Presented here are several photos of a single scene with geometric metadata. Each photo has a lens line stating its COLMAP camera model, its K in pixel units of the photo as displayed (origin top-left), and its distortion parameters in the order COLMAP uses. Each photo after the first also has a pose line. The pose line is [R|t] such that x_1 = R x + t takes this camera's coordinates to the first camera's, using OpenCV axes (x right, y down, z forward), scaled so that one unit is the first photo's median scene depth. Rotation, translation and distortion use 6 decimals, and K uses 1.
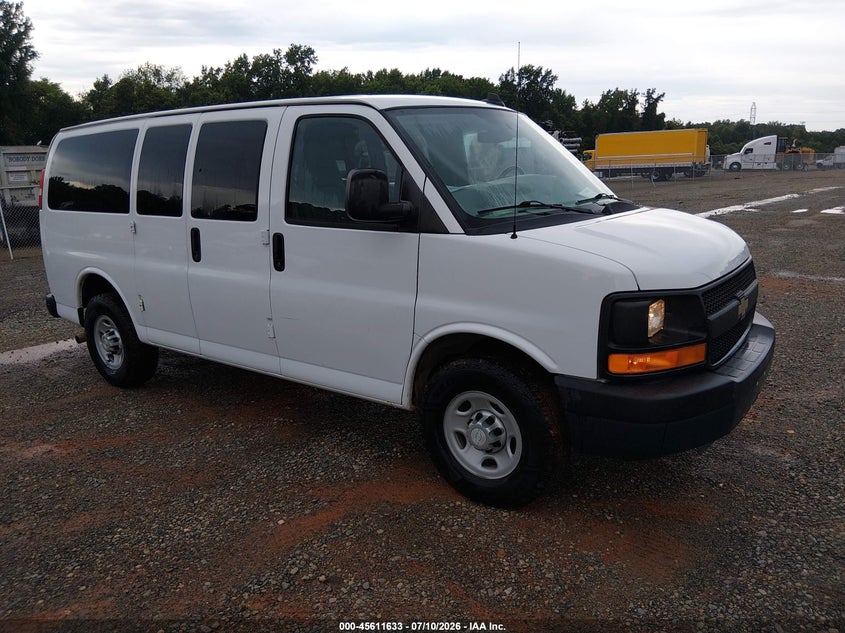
lens RADIAL K [[663.5, 0, 417.4], [0, 663.5, 312.8], [0, 0, 1]] dist [-0.036960, -0.022651]
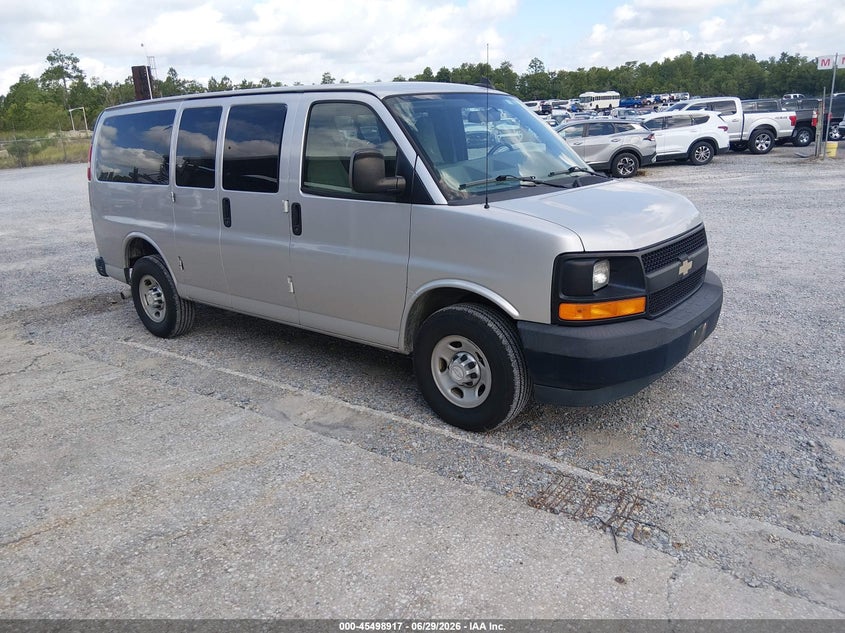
lens RADIAL K [[663.5, 0, 421.3], [0, 663.5, 323.1], [0, 0, 1]] dist [-0.036960, -0.022651]
pose [[0.999297, 0.010357, -0.036040, 0.066446], [-0.008073, 0.997984, 0.062951, 0.019933], [0.036619, -0.062616, 0.997366, -0.209164]]
